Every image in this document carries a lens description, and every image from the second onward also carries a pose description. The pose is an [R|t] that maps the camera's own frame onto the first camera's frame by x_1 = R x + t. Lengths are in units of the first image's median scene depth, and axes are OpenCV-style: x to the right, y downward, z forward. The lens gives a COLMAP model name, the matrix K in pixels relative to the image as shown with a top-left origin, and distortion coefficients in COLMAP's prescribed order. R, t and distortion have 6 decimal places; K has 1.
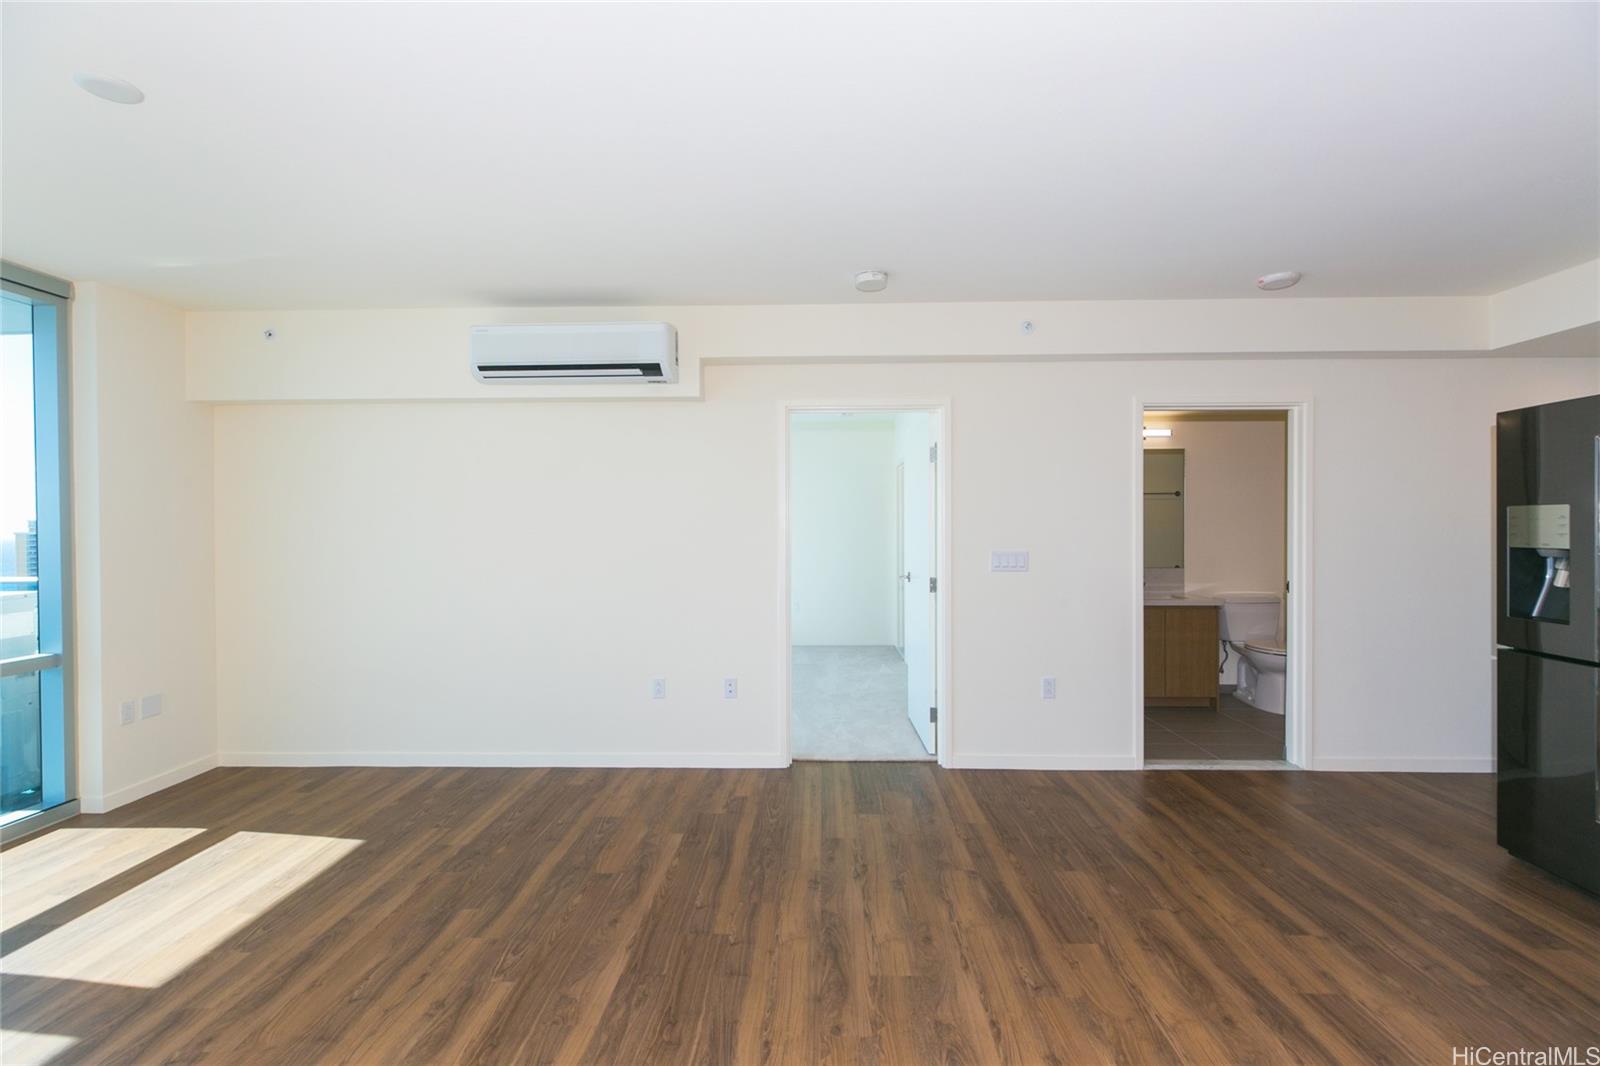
lens RADIAL K [[724.9, 0, 799.7], [0, 724.9, 534.1], [0, 0, 1]] dist [0.010073, -0.002882]
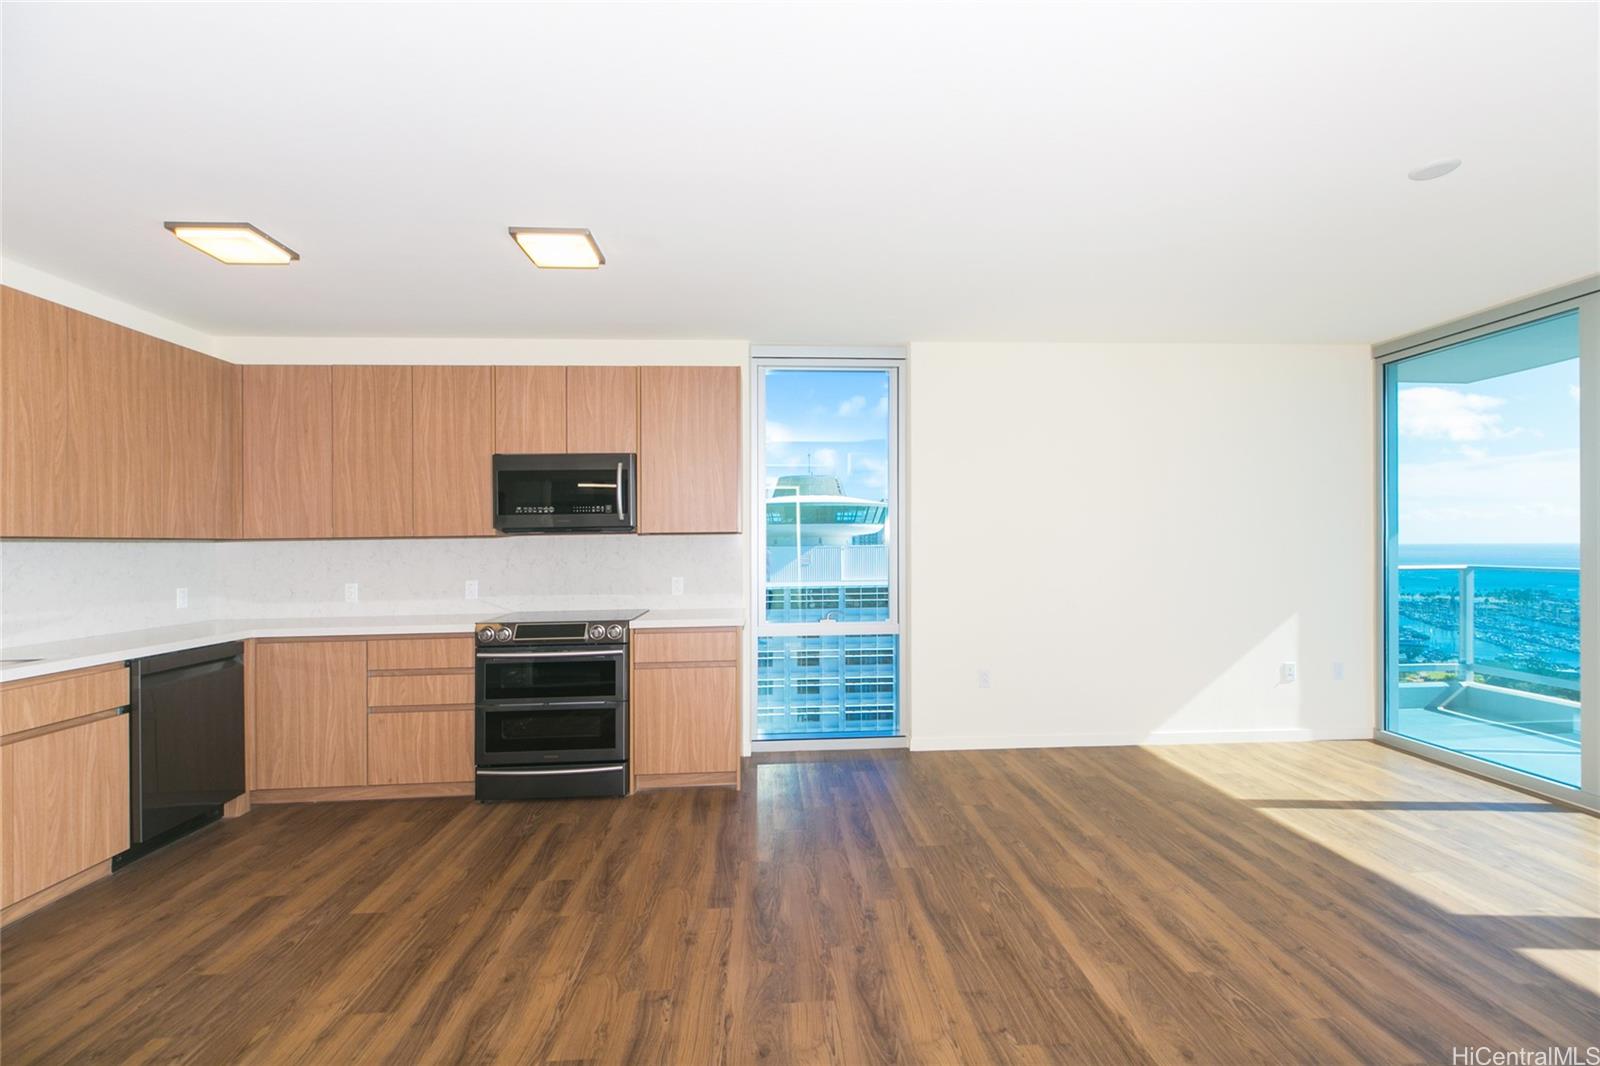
lens RADIAL K [[724.9, 0, 804.5], [0, 724.9, 541.6], [0, 0, 1]] dist [0.010073, -0.002882]
pose [[-0.995839, 0.016420, -0.089635, 0.211233], [0.015913, 0.999853, 0.006359, 0.009149], [0.089727, 0.004906, -0.995954, 1.943848]]
